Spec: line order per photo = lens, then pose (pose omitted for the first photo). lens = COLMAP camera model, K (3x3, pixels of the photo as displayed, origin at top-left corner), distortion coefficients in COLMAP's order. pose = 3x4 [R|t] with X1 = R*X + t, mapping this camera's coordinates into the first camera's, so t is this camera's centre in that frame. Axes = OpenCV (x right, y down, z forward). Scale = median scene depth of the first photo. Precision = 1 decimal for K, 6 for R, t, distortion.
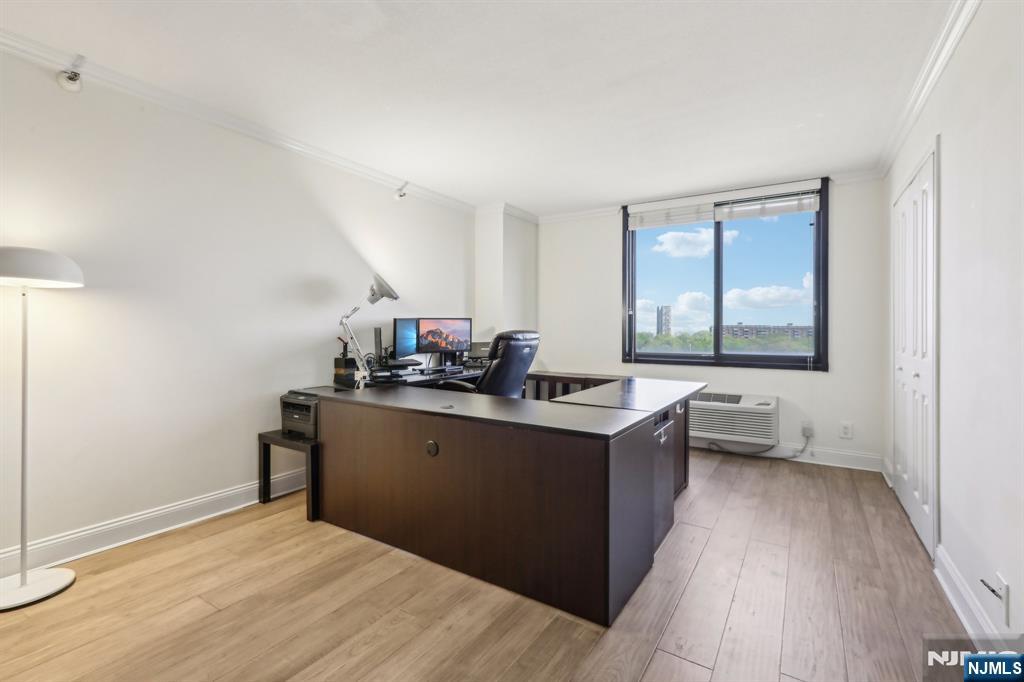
lens RADIAL K [[472.2, 0, 507.0], [0, 472.2, 336.9], [0, 0, 1]] dist [0.000462, 0.002512]
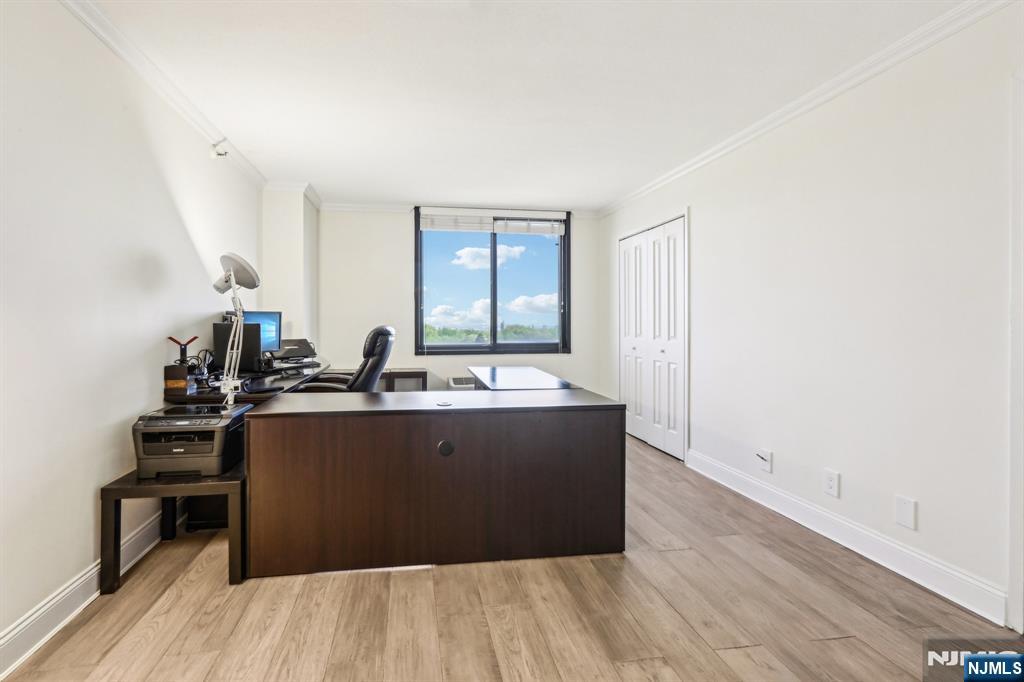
lens RADIAL K [[472.2, 0, 510.6], [0, 472.2, 328.1], [0, 0, 1]] dist [0.000462, 0.002512]
pose [[0.745849, -0.013844, 0.665971, -0.451046], [0.018494, 0.999829, 0.000072, -0.003815], [-0.665858, 0.012263, 0.745977, 0.118142]]
